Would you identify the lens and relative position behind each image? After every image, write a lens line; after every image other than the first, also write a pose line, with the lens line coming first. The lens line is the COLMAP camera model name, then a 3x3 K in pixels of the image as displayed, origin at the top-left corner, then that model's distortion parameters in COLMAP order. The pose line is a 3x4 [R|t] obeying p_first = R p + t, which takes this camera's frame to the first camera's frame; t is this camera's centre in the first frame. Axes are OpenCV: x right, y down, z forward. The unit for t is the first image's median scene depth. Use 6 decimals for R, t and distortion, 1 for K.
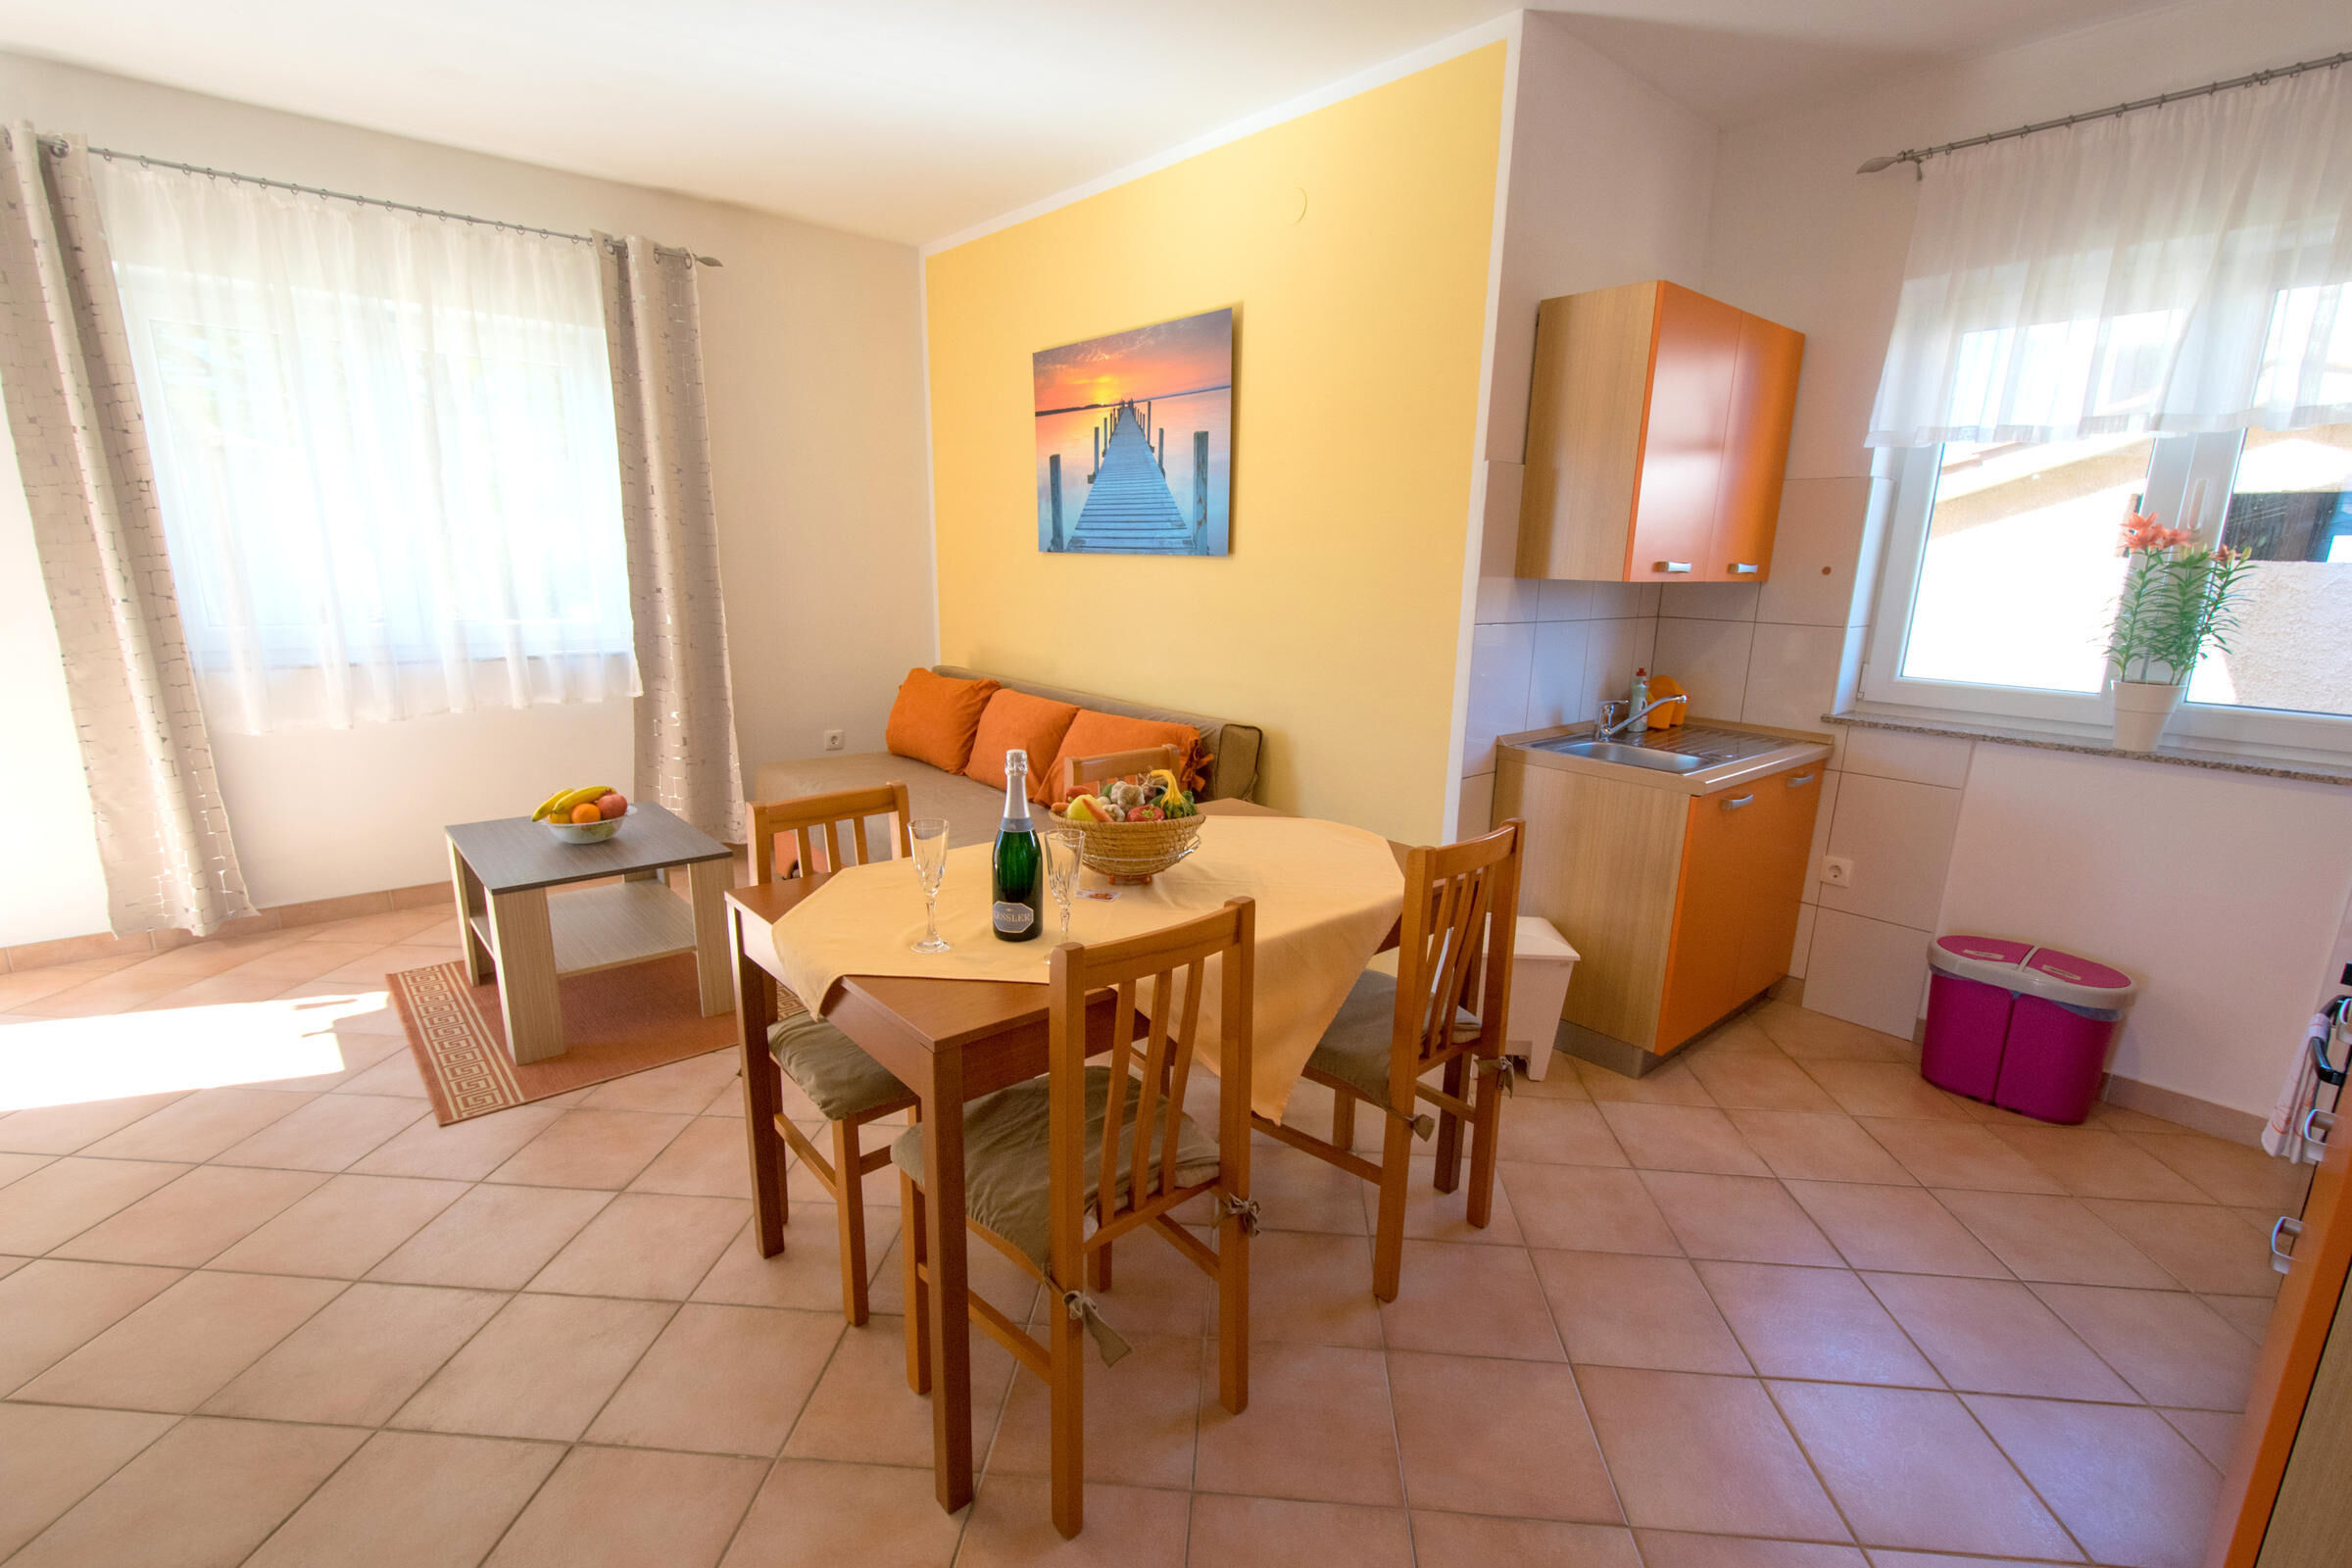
lens RADIAL K [[1054.0, 0, 1163.3], [0, 1054.0, 803.2], [0, 0, 1]] dist [0.001188, -0.000277]
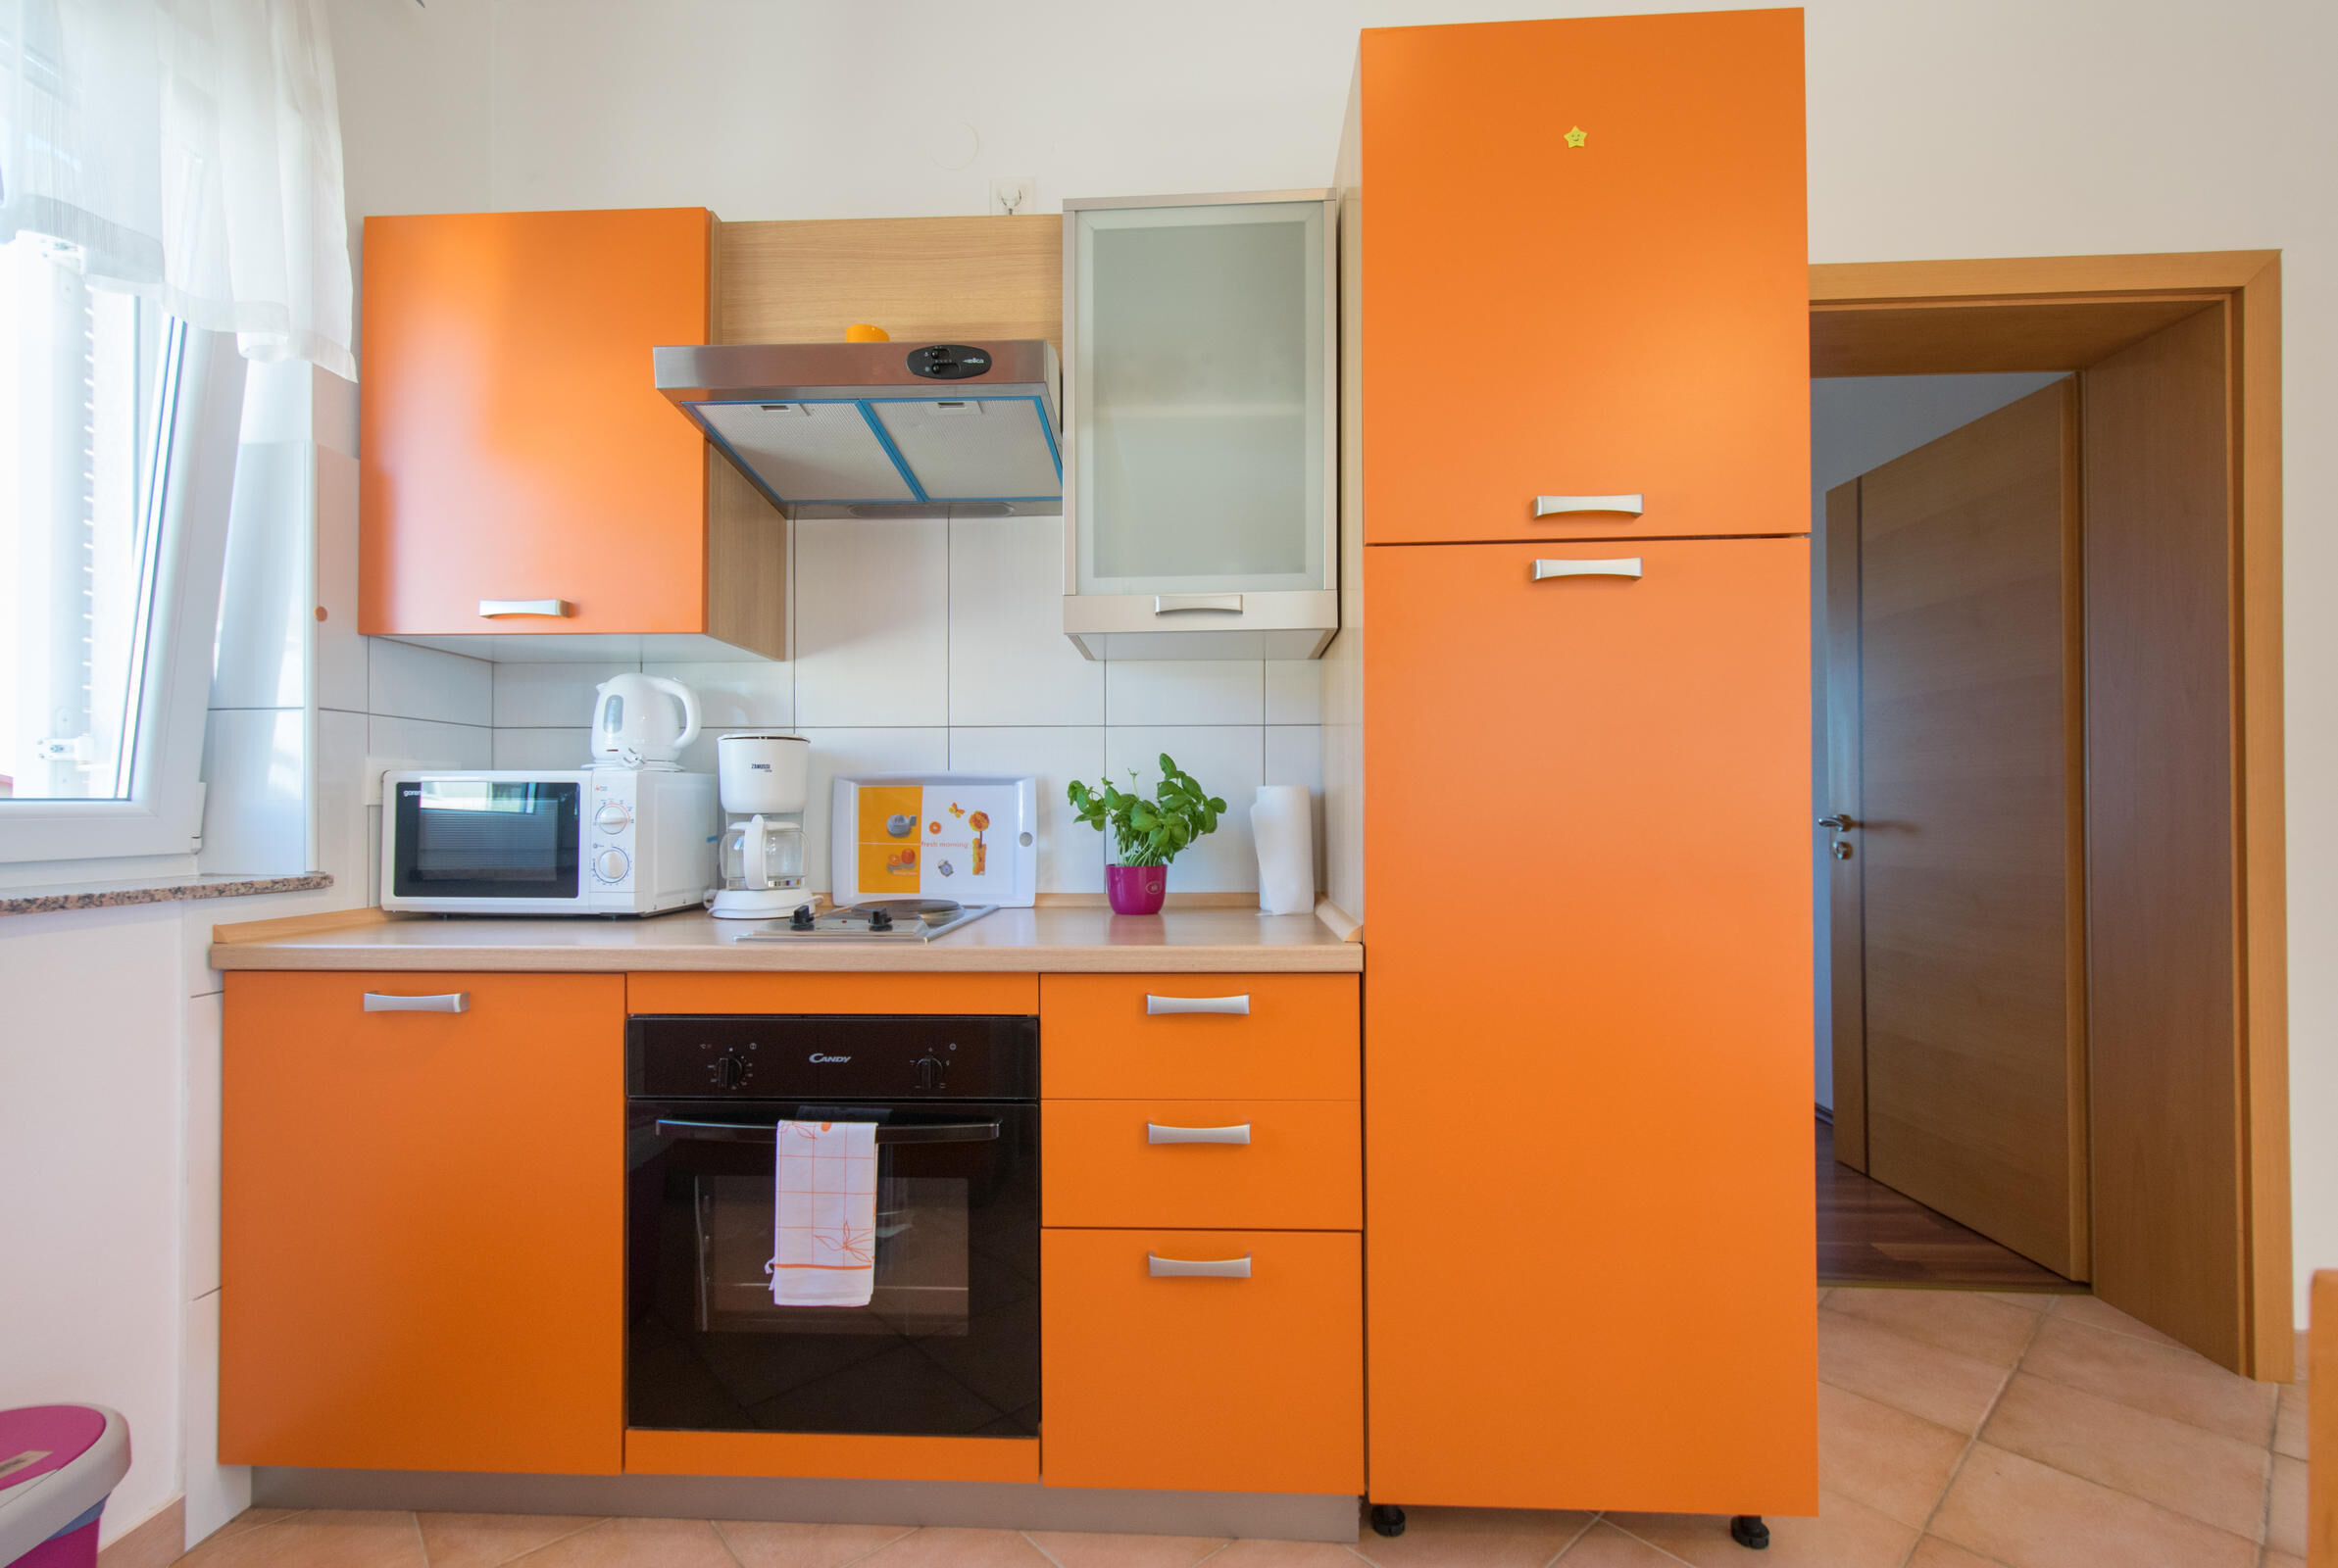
lens RADIAL K [[1047.5, 0, 1156.4], [0, 1047.5, 803.1], [0, 0, 1]] dist [0.001188, -0.000277]
pose [[-0.722322, -0.012107, 0.691451, 0.184617], [0.147870, 0.974019, 0.171526, -0.057543], [-0.675563, 0.226141, -0.701765, 0.647240]]
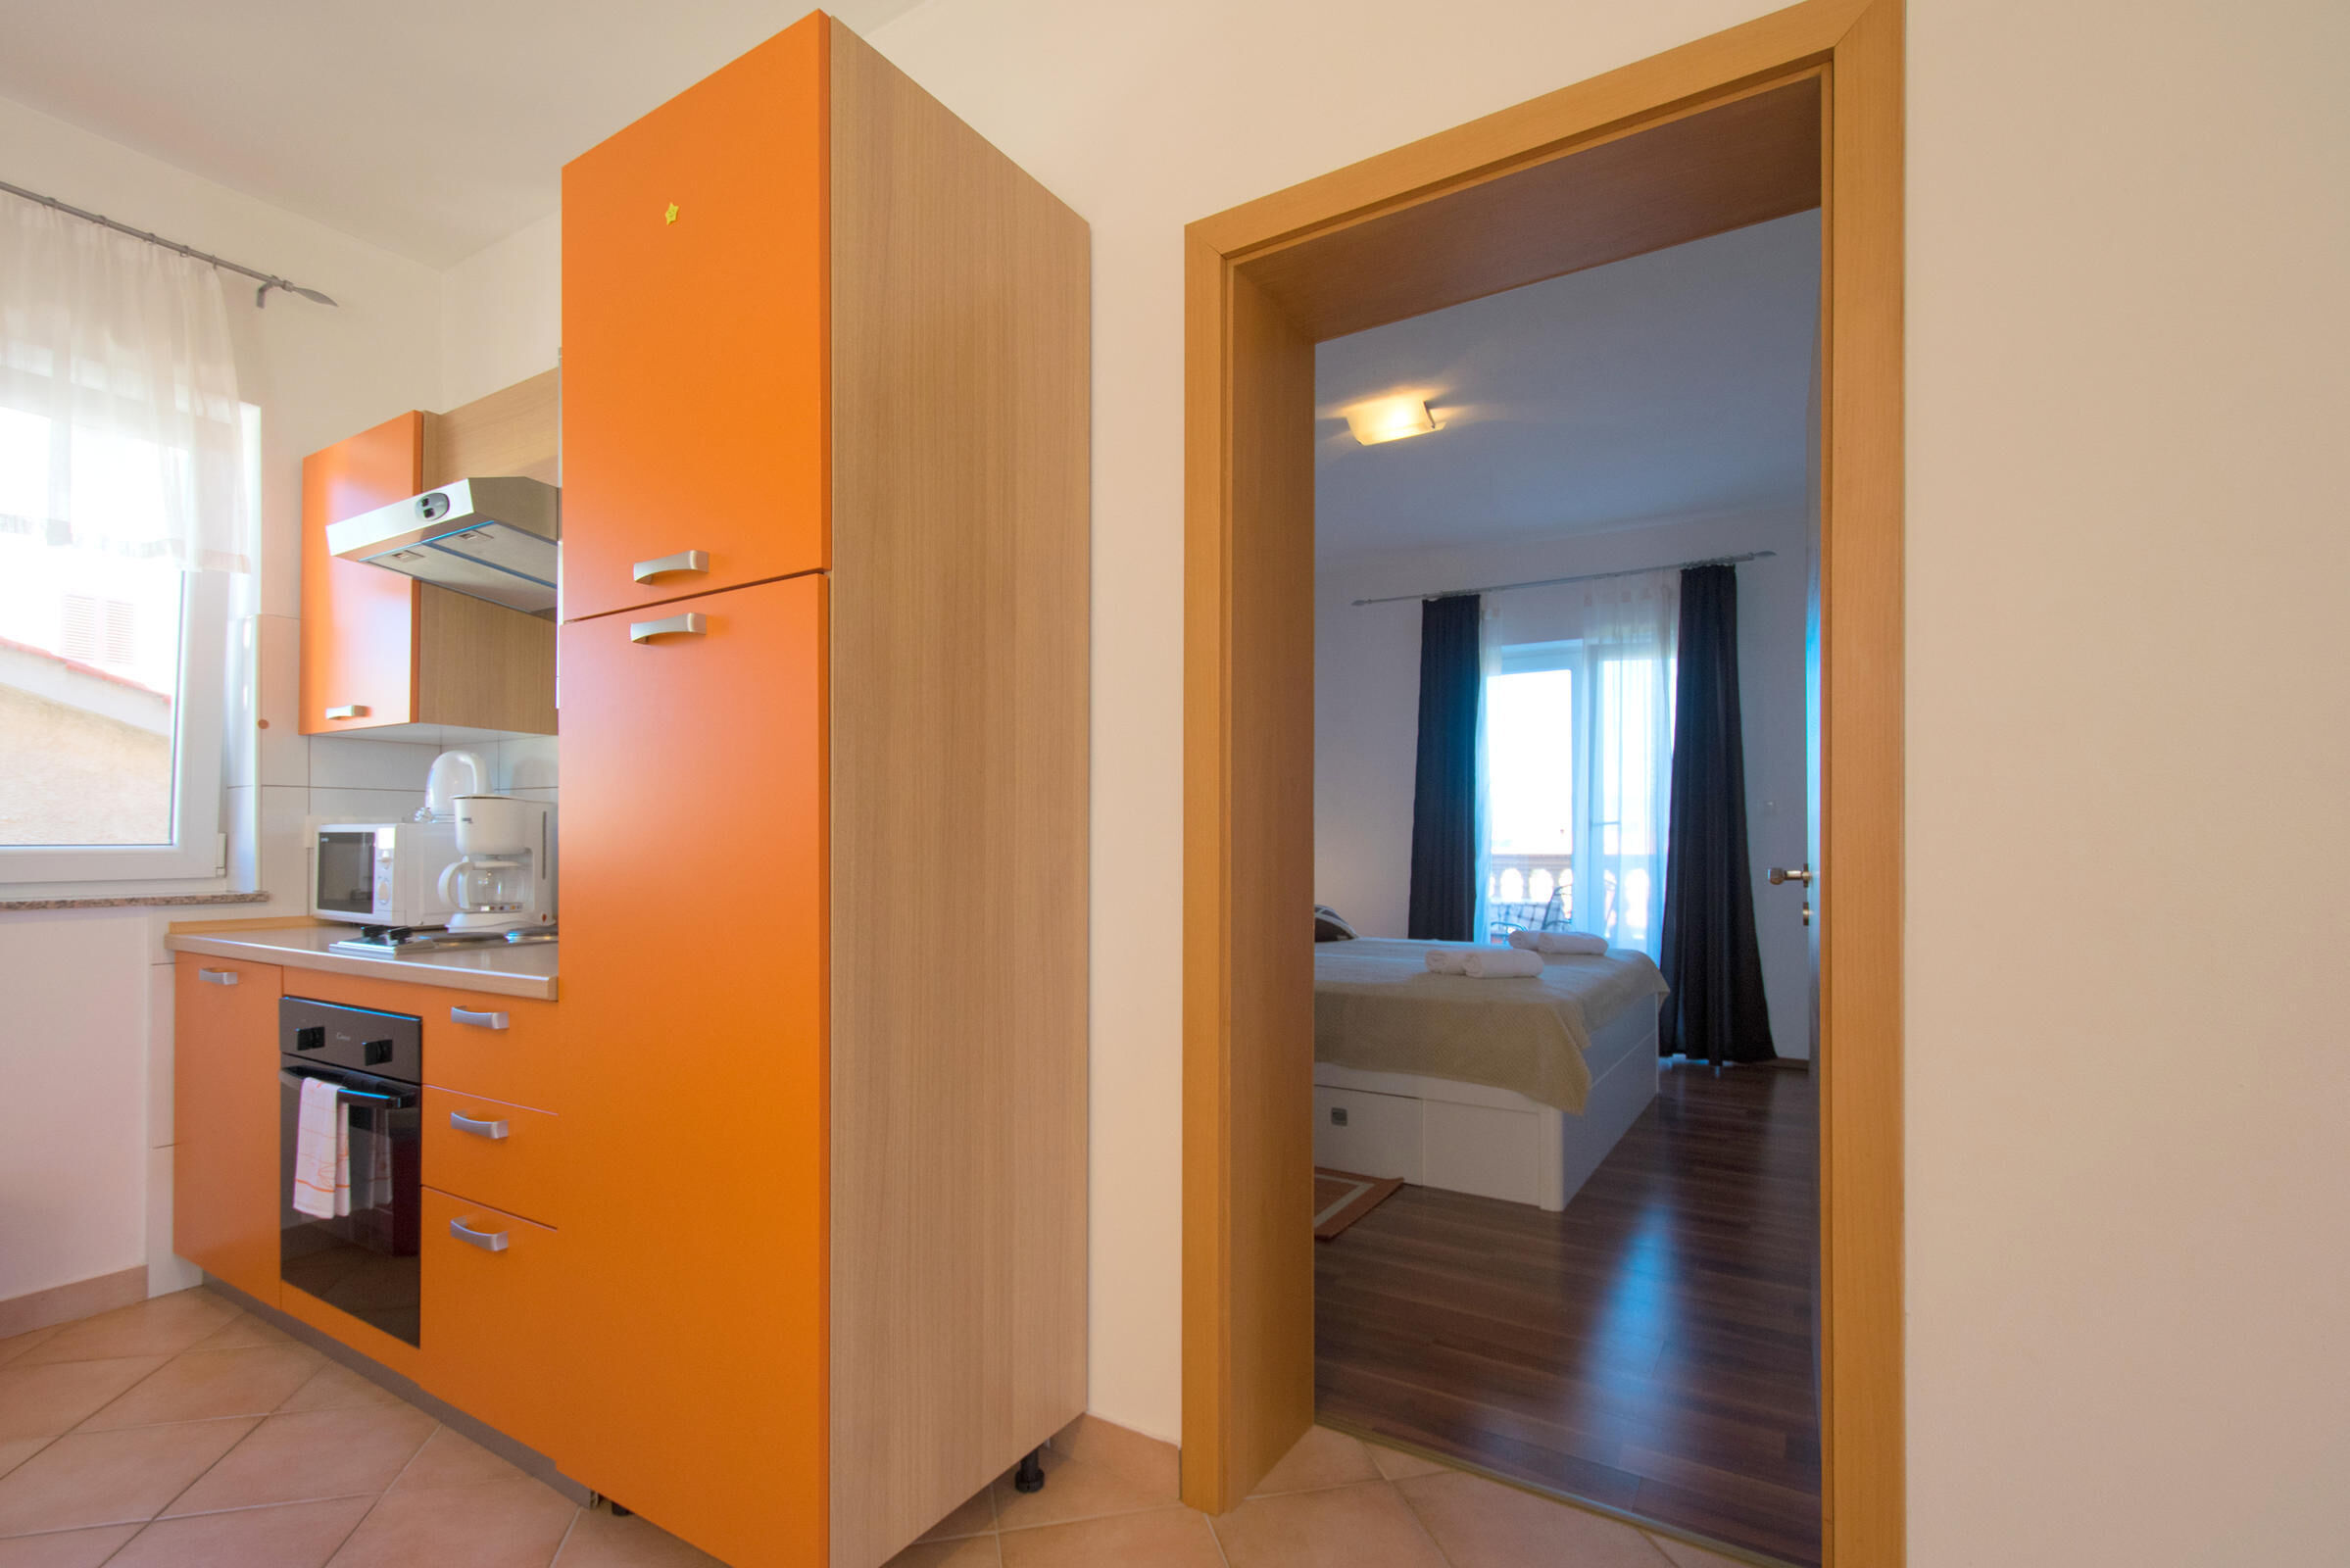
lens RADIAL K [[1075.5, 0, 1168.8], [0, 1075.5, 839.3], [0, 0, 1]] dist [-0.001591, -0.000458]
pose [[-0.301285, -0.015099, 0.953415, -0.099602], [0.213175, 0.973501, 0.082782, 0.029346], [-0.929400, 0.228185, -0.290082, 0.229046]]
